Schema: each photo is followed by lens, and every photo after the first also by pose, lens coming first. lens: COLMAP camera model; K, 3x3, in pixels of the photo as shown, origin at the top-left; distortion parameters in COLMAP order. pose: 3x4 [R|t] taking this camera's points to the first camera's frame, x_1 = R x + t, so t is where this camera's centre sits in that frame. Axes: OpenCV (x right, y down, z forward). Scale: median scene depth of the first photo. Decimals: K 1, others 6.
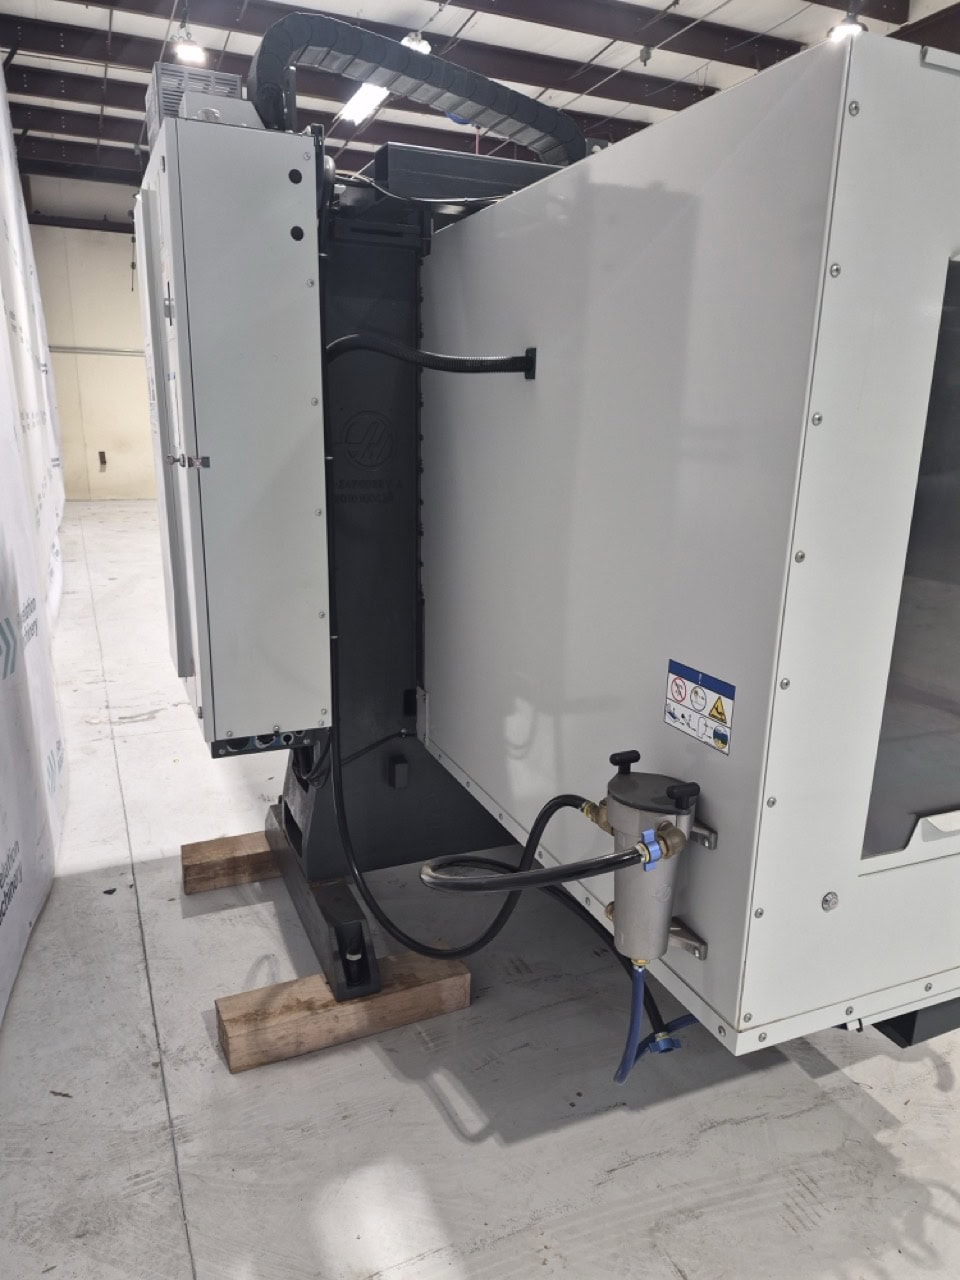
lens RADIAL K [[918.1, 0, 479.0], [0, 918.1, 608.0], [0, 0, 1]] dist [0.024267, -0.028674]
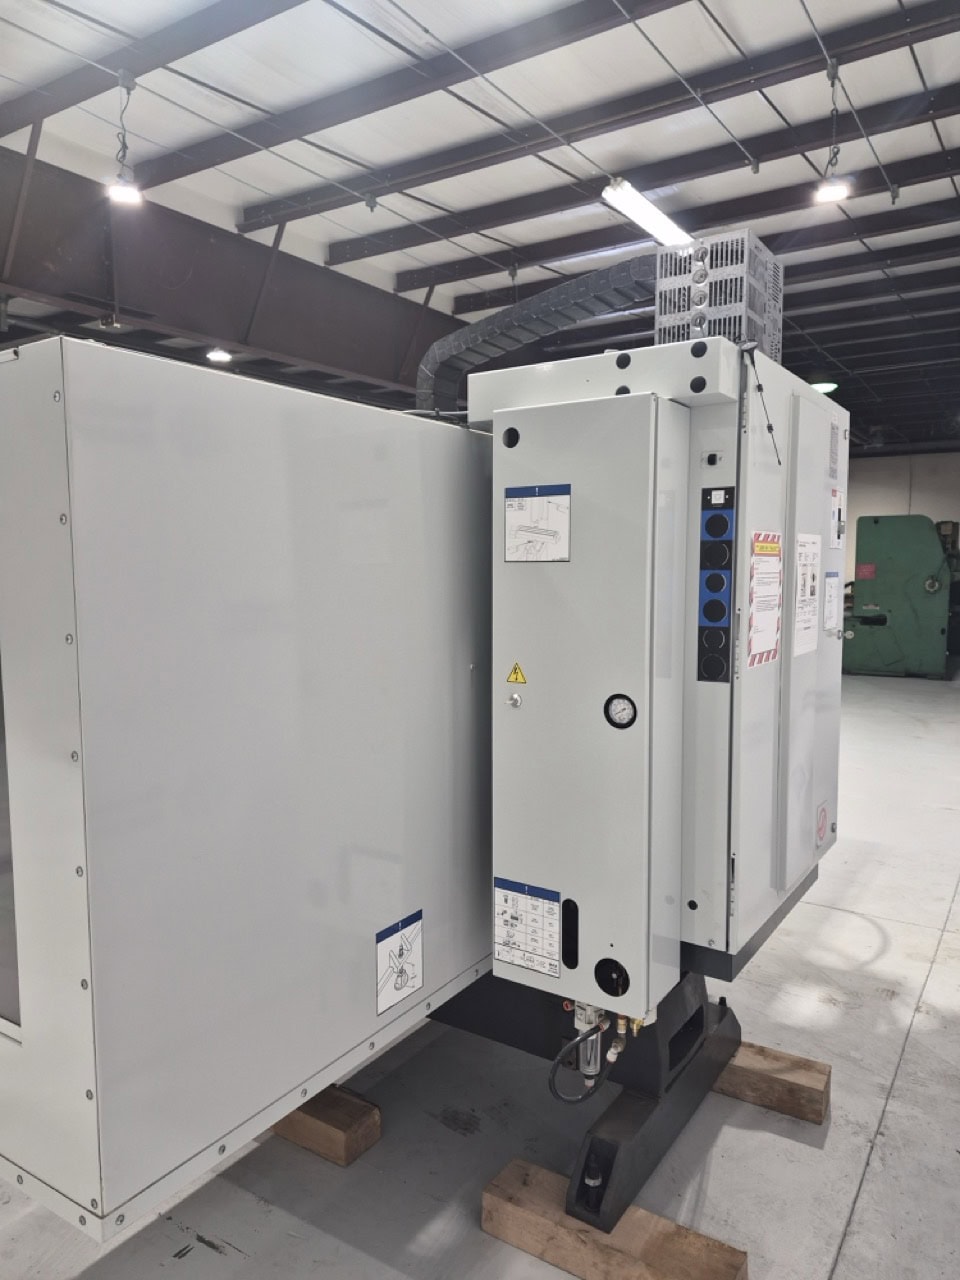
lens RADIAL K [[923.3, 0, 445.8], [0, 923.3, 643.9], [0, 0, 1]] dist [0.007648, -0.004571]
pose [[-0.536544, -0.093659, 0.838659, -1.060468], [0.179266, 0.958488, 0.221729, -0.517316], [-0.824612, 0.269310, -0.497482, 2.016066]]
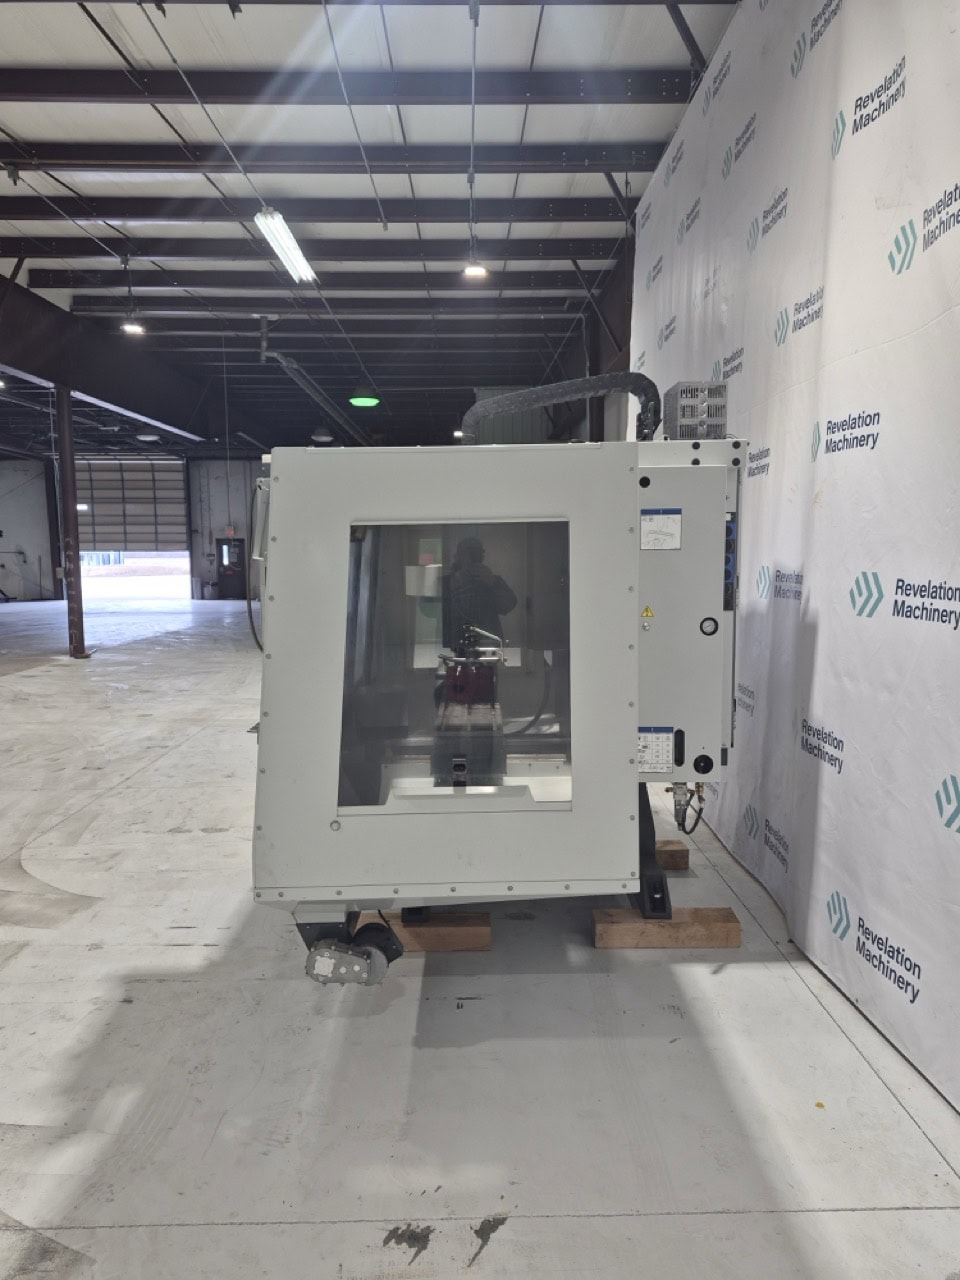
lens RADIAL K [[901.2, 0, 513.4], [0, 901.2, 641.5], [0, 0, 1]] dist [0.015291, 0.004062]
pose [[-0.926126, -0.053739, 0.373367, -0.726691], [0.070989, 0.947285, 0.312429, -0.744679], [-0.370475, 0.315854, -0.873490, 3.025239]]
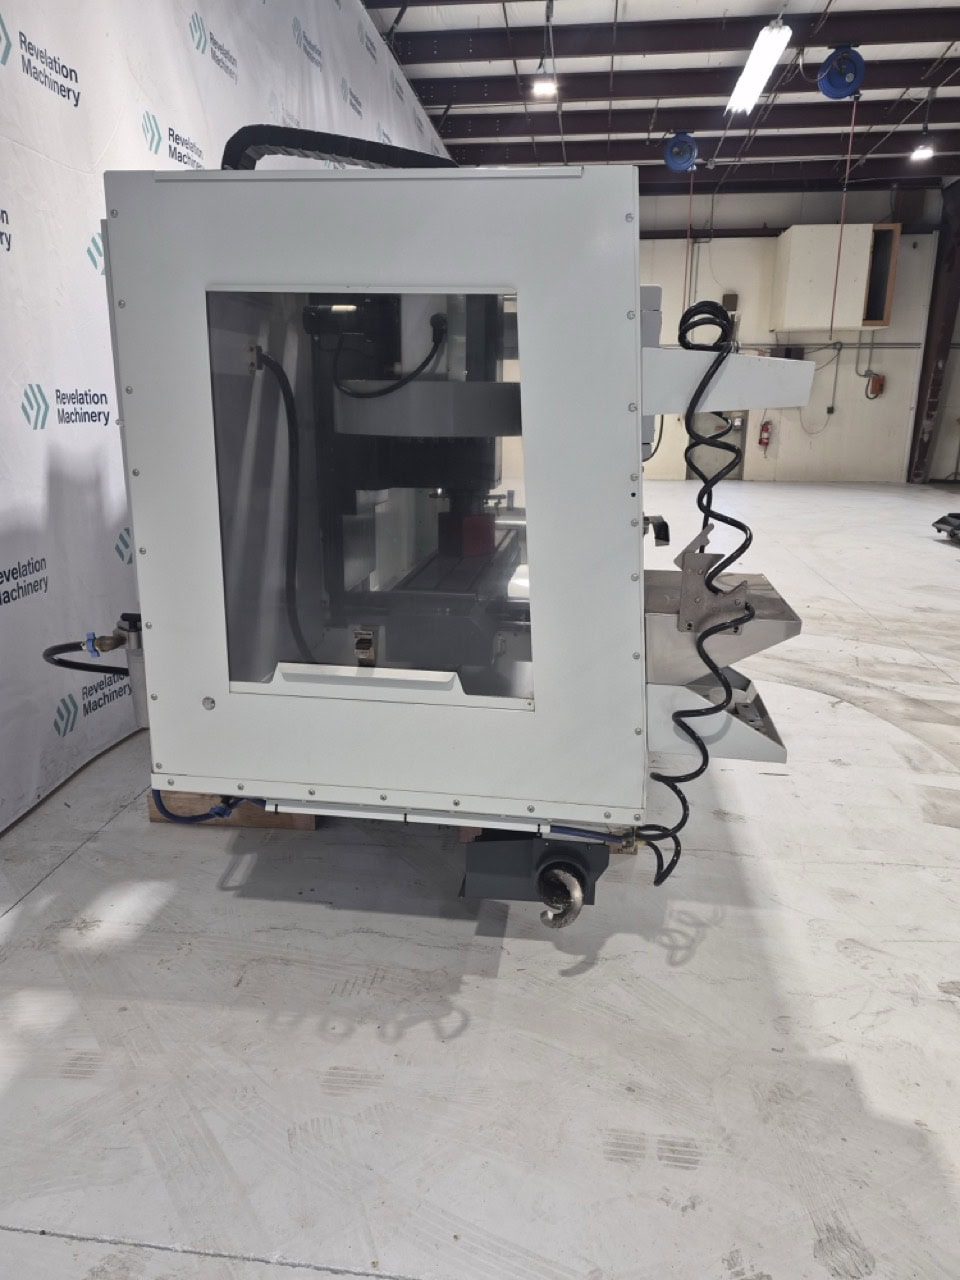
lens RADIAL K [[918.1, 0, 479.0], [0, 918.1, 608.0], [0, 0, 1]] dist [0.024267, -0.028674]
pose [[0.856394, 0.111755, -0.504084, 0.977587], [-0.107562, 0.993490, 0.037518, 0.037903], [0.504995, 0.022090, 0.862839, -0.055405]]
